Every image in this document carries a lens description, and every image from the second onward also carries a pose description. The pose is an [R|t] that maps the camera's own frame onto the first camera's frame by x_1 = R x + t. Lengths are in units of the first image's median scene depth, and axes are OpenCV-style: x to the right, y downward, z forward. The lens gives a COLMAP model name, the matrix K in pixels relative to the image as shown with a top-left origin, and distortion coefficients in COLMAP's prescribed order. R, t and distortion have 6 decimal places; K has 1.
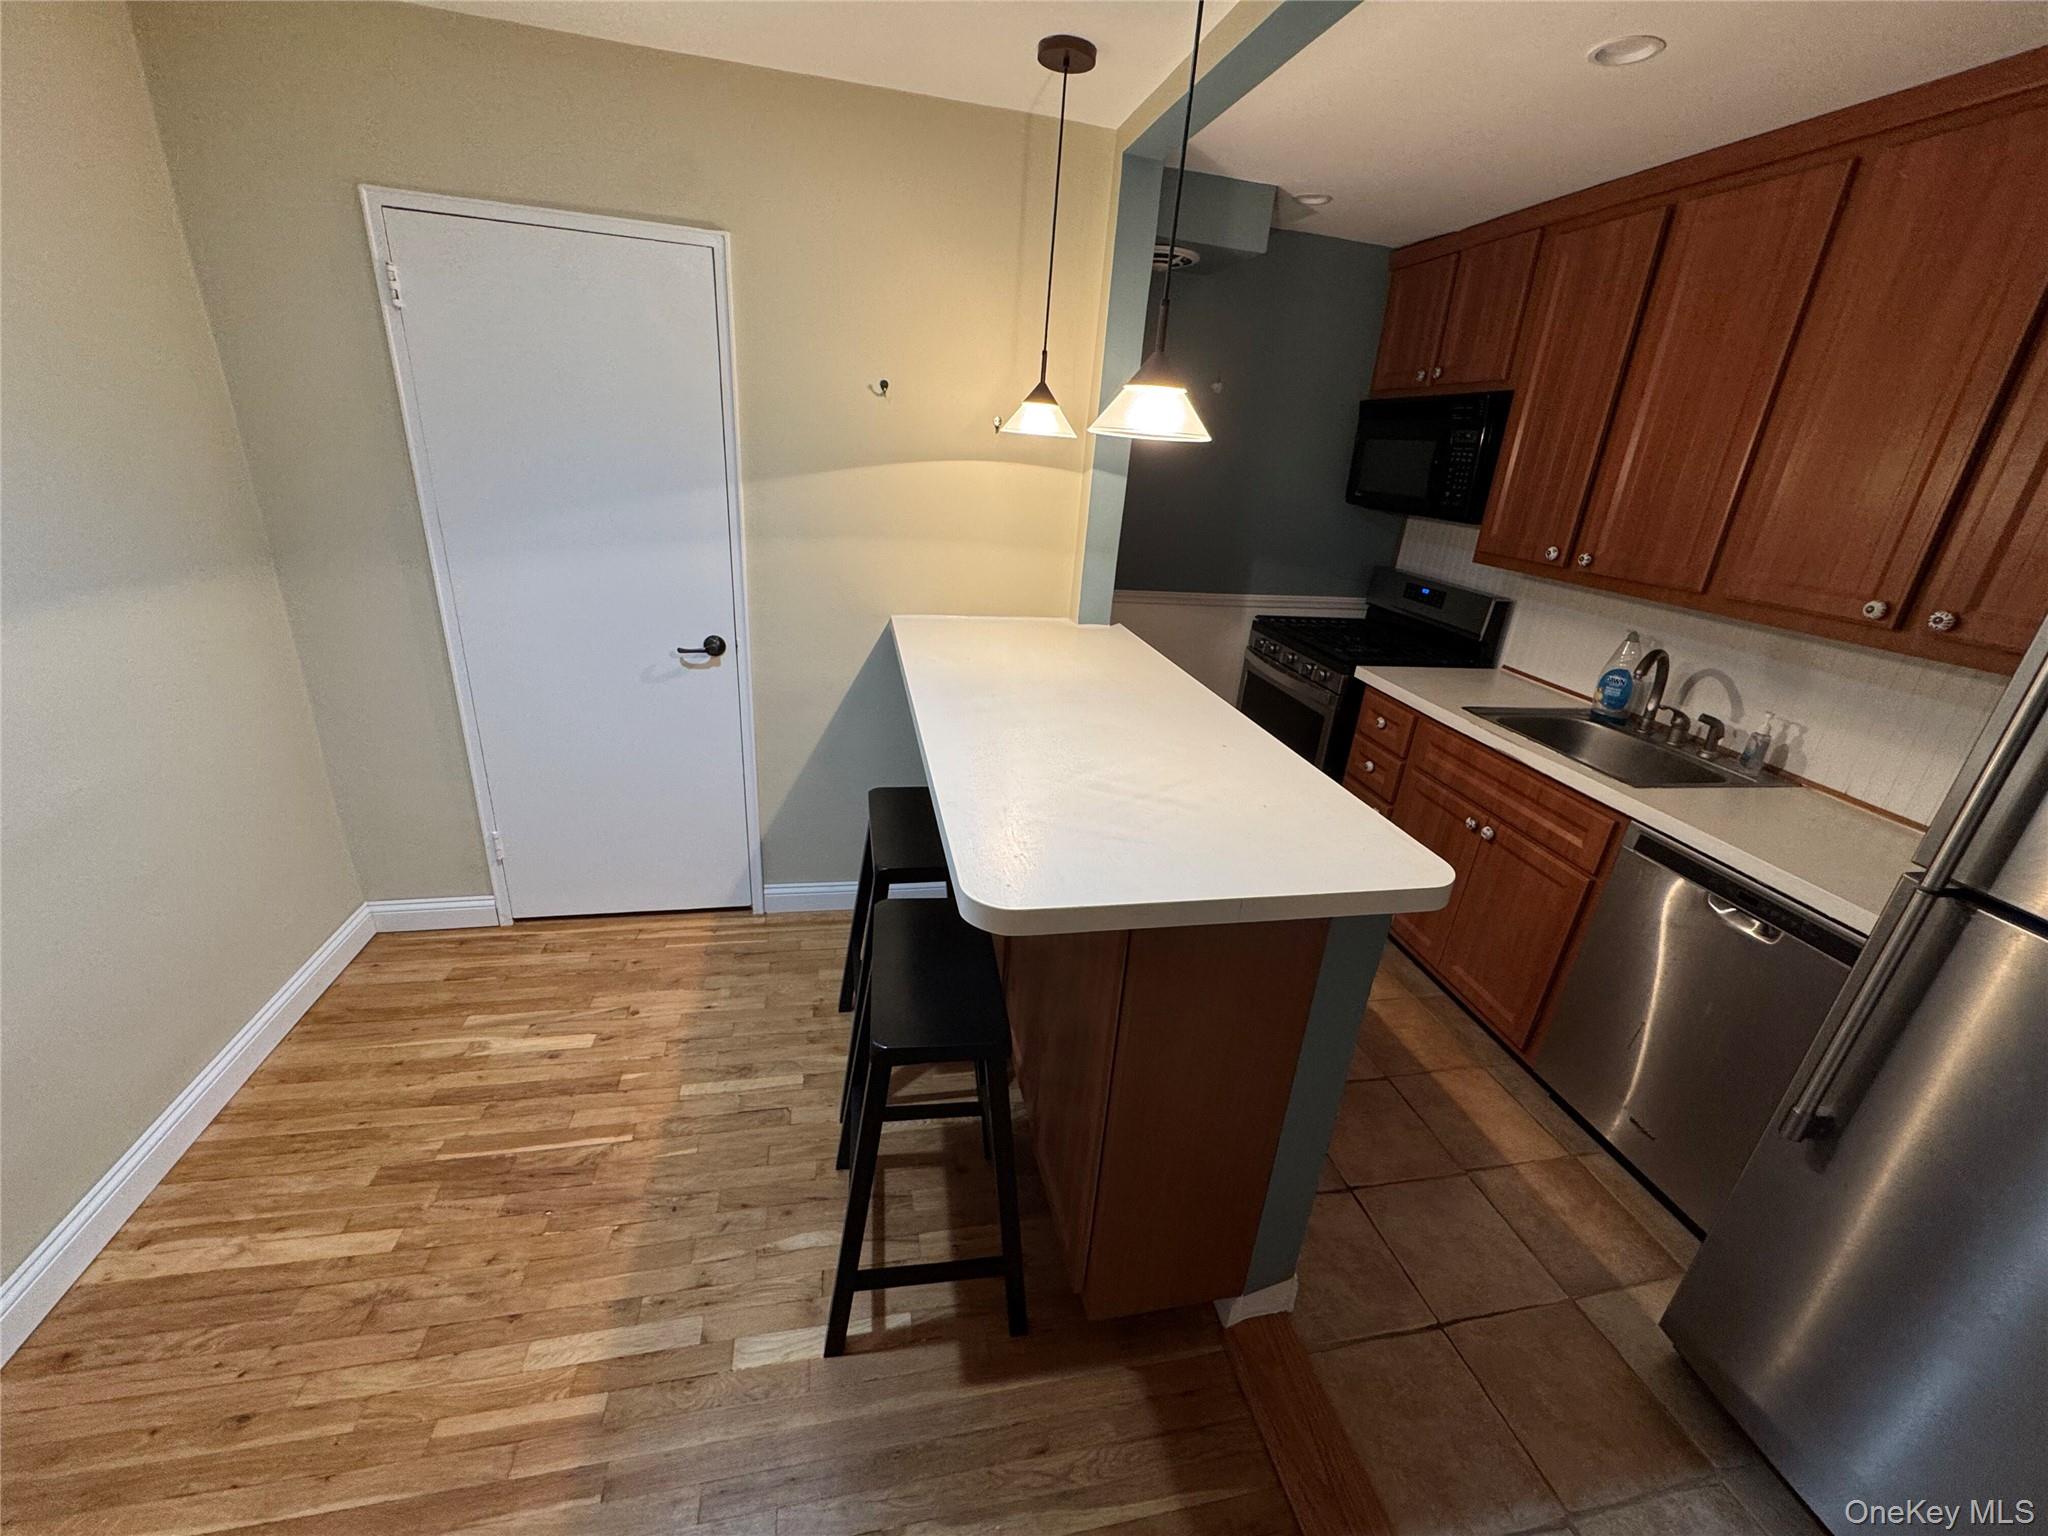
lens RADIAL K [[820.5, 0, 1023.9], [0, 820.5, 764.6], [0, 0, 1]] dist [-0.000322, -0.000370]
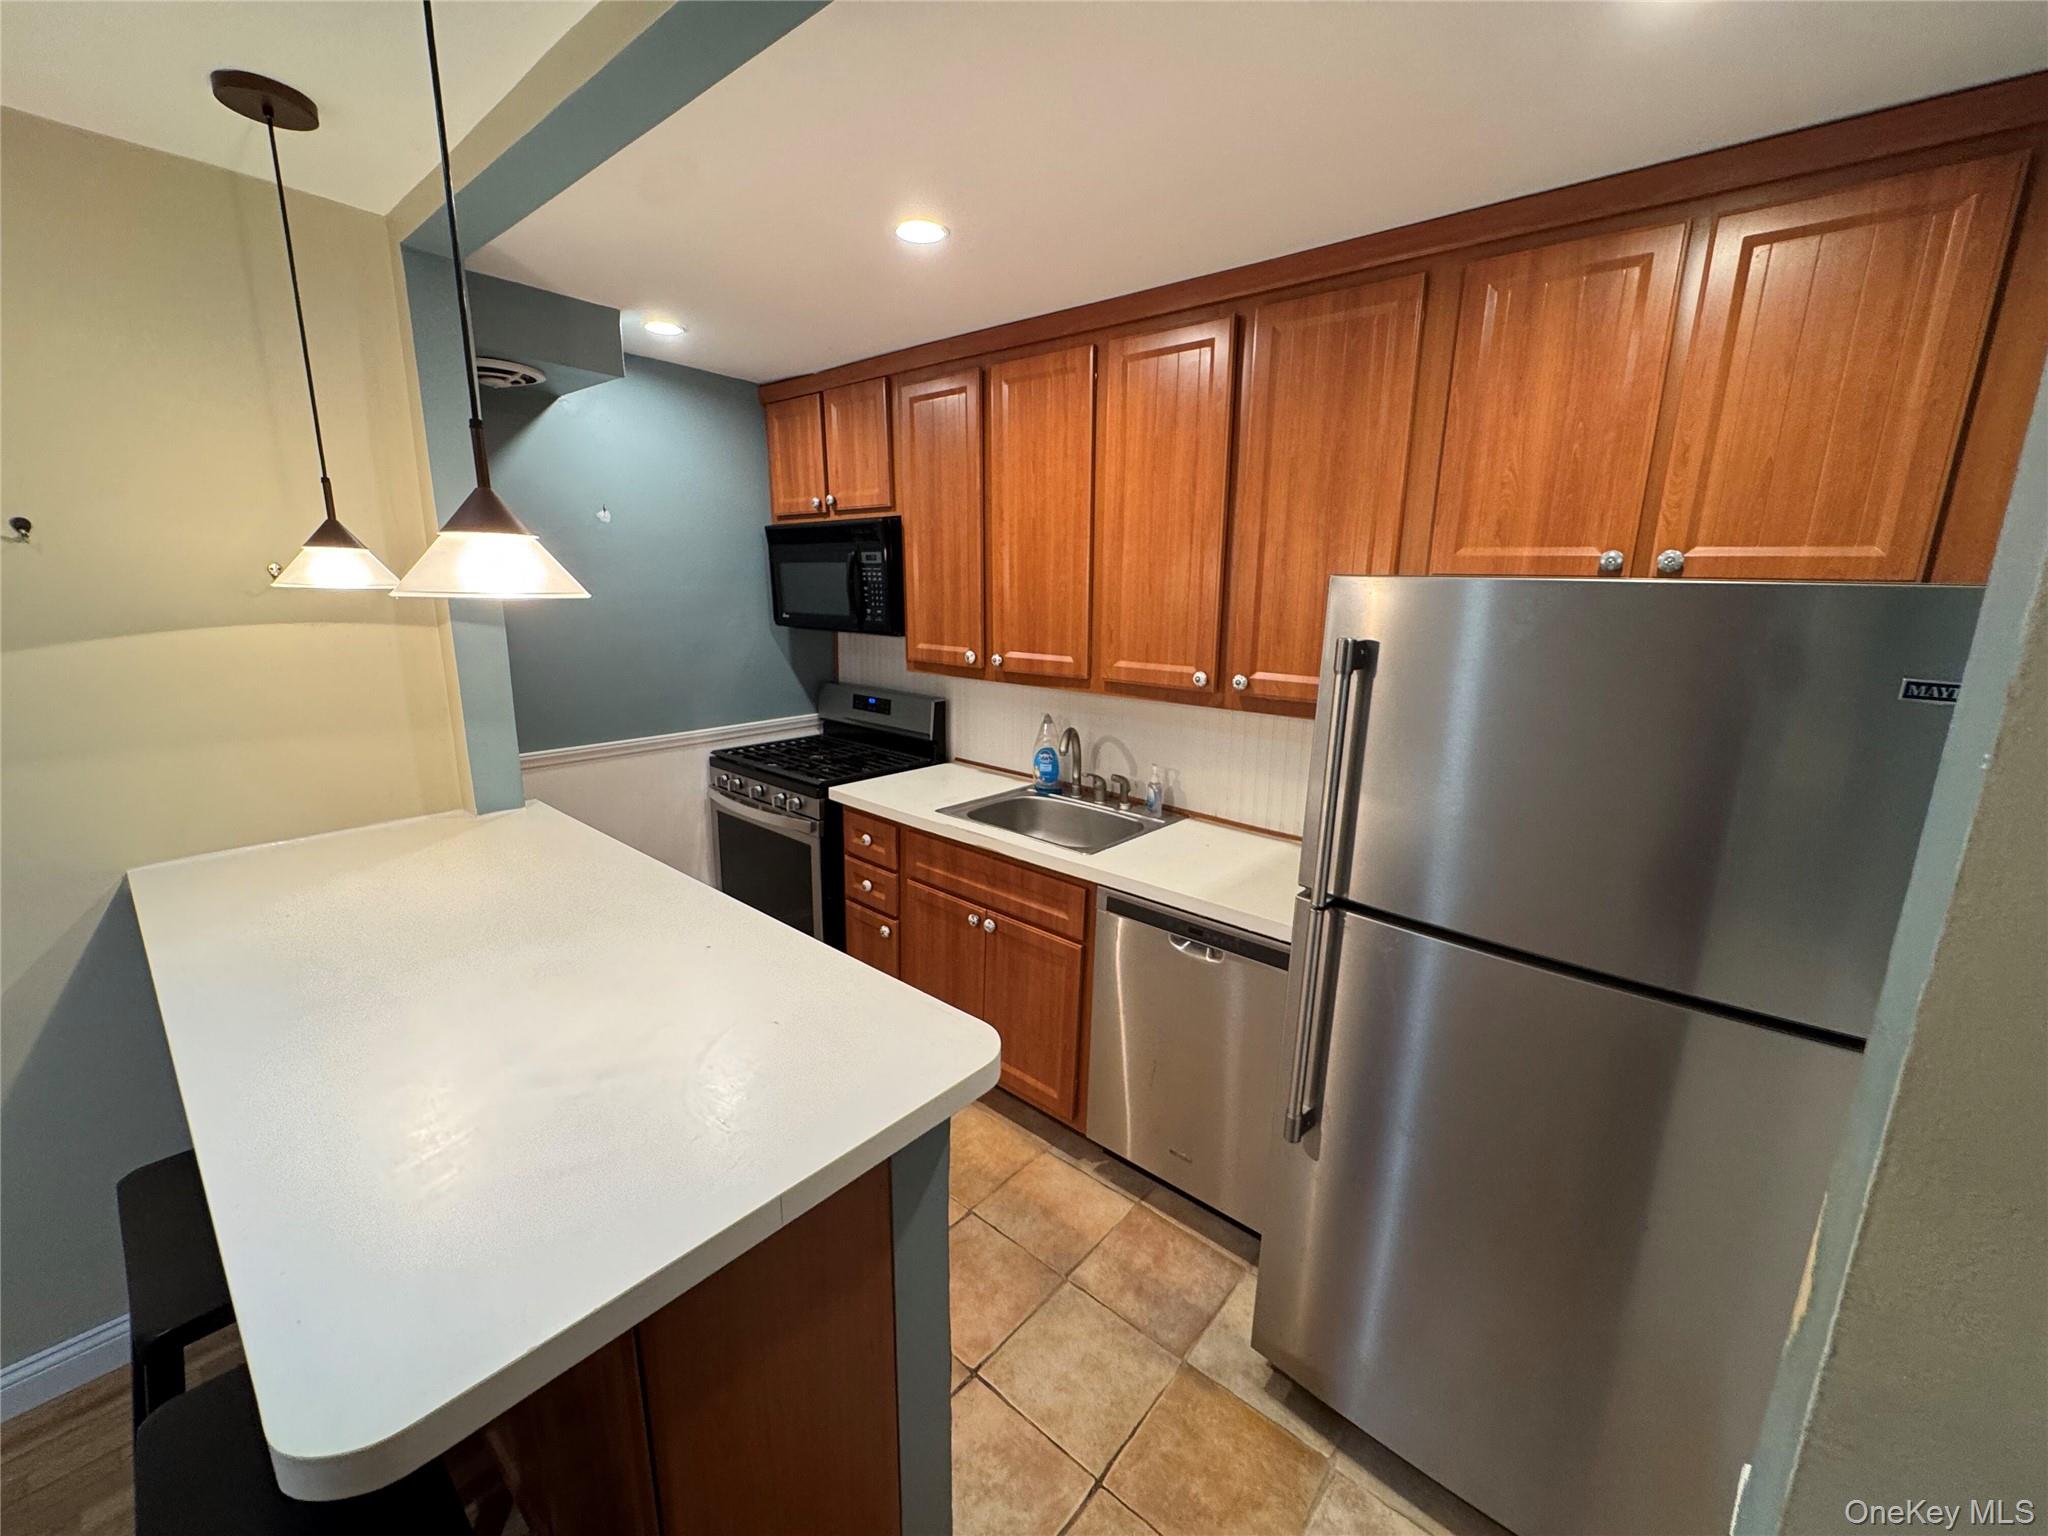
lens RADIAL K [[820.5, 0, 1023.9], [0, 820.5, 764.6], [0, 0, 1]] dist [-0.000322, -0.000370]
pose [[0.792942, -0.190758, 0.578666, 0.042524], [0.261898, 0.964224, -0.041019, -0.060456], [-0.550138, 0.184077, 0.814533, 0.102282]]
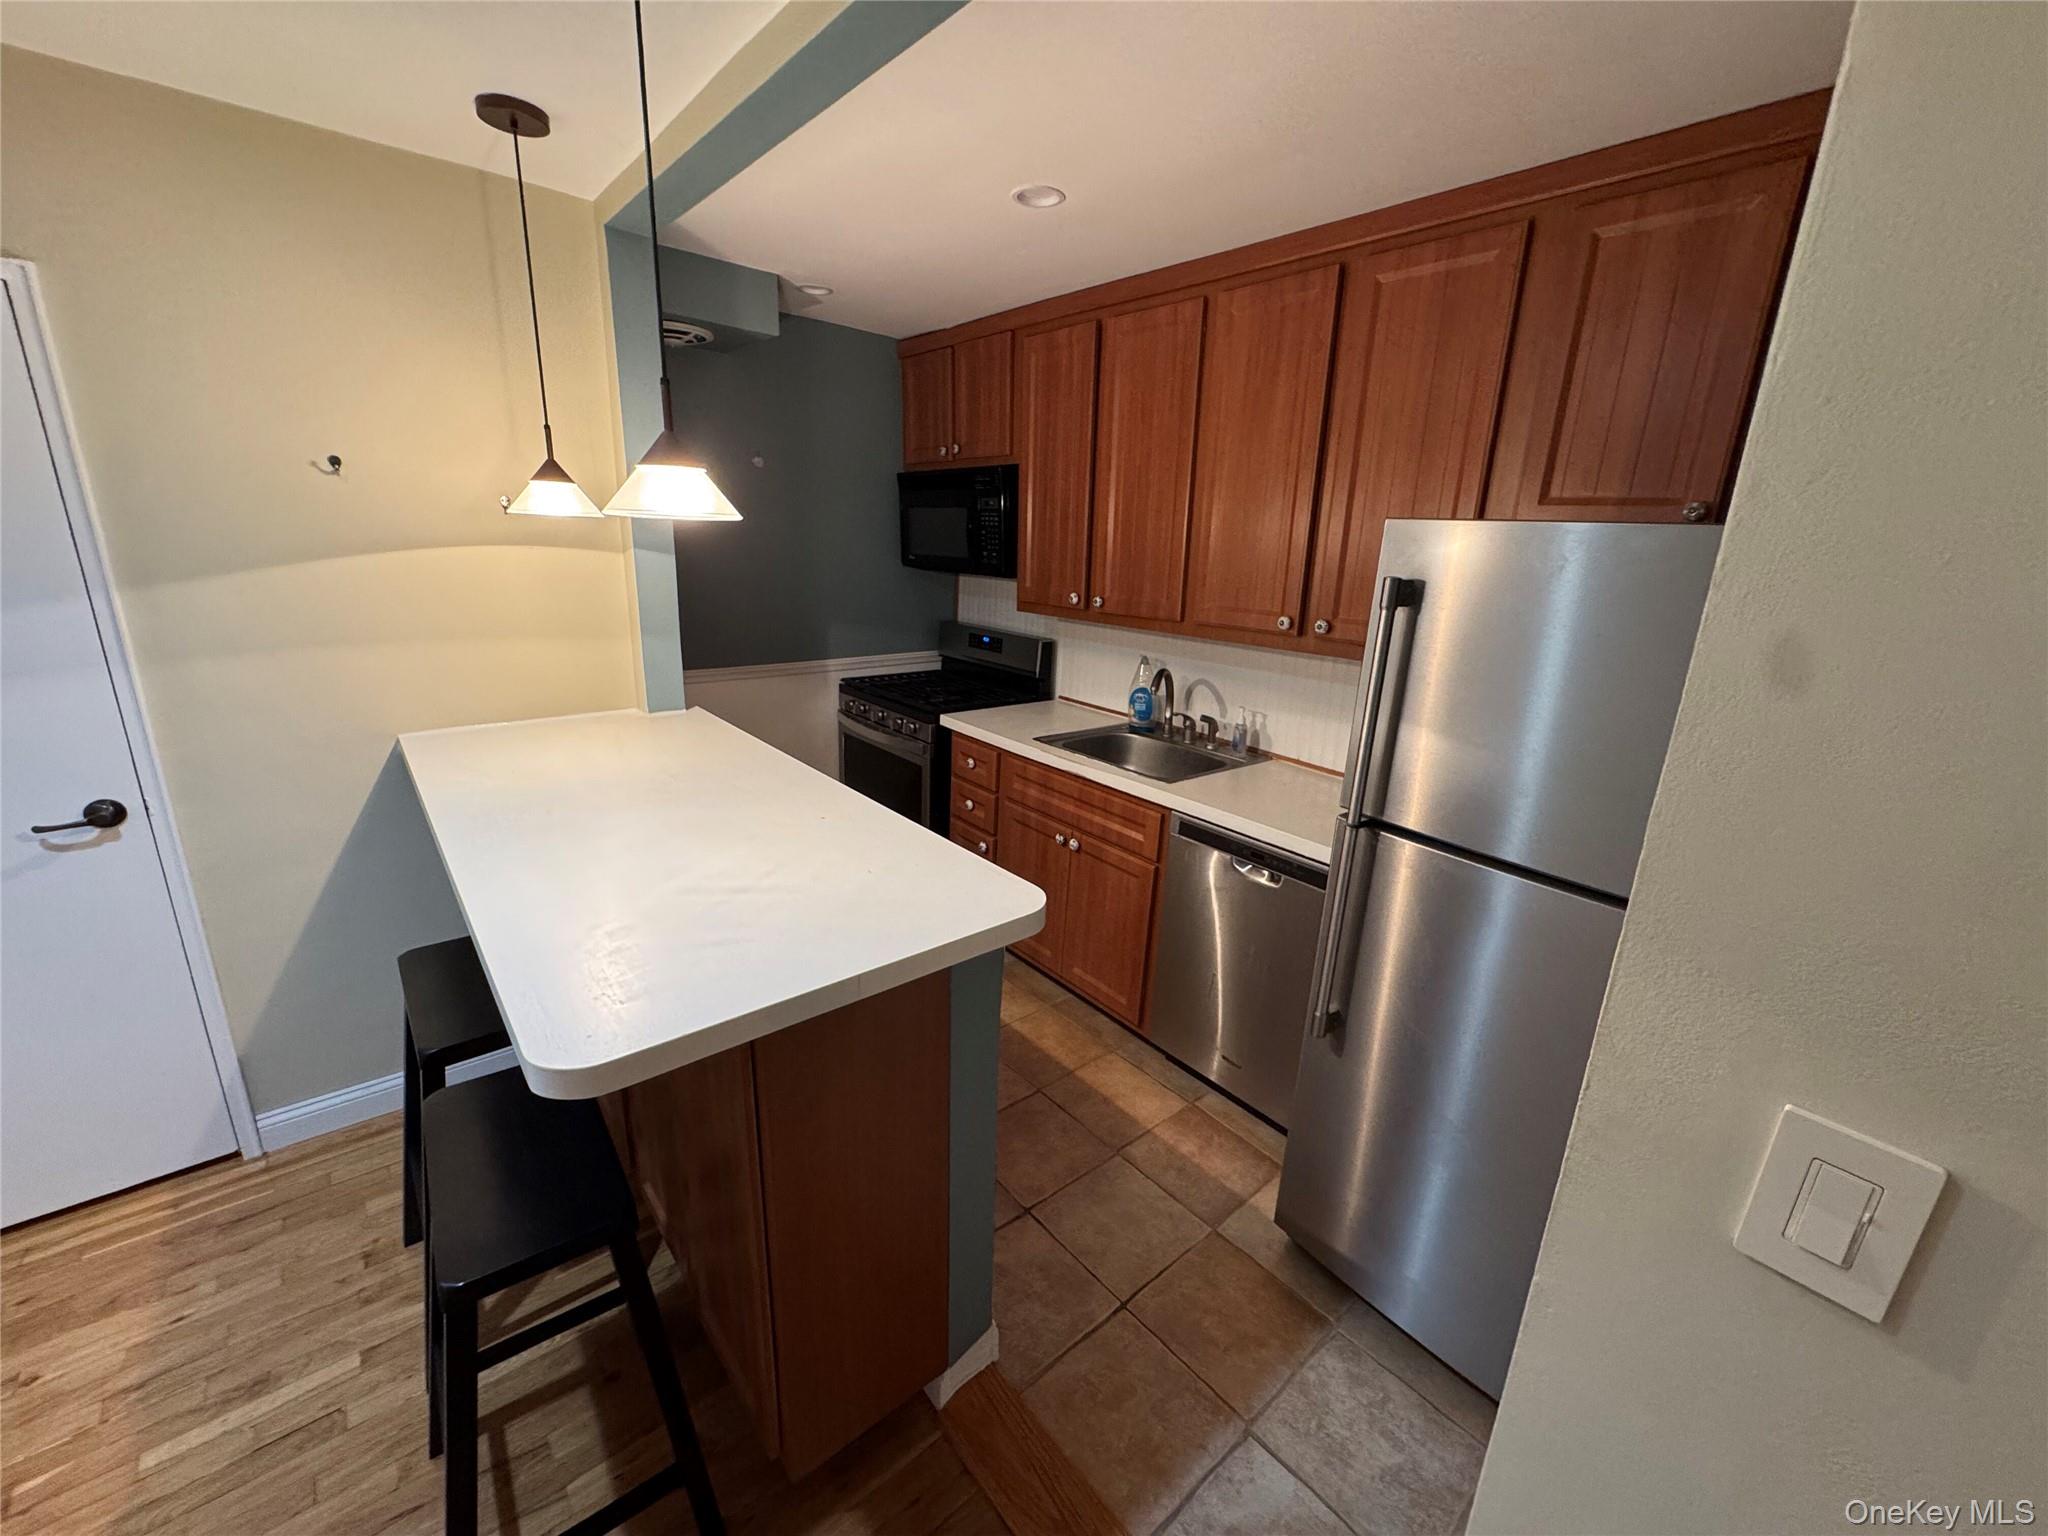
lens RADIAL K [[820.5, 0, 1023.9], [0, 820.5, 764.6], [0, 0, 1]] dist [-0.000322, -0.000370]
pose [[0.880802, -0.166401, 0.443282, 0.022871], [0.198827, 0.979654, -0.027323, -0.007654], [-0.429716, 0.112203, 0.895966, 0.005730]]
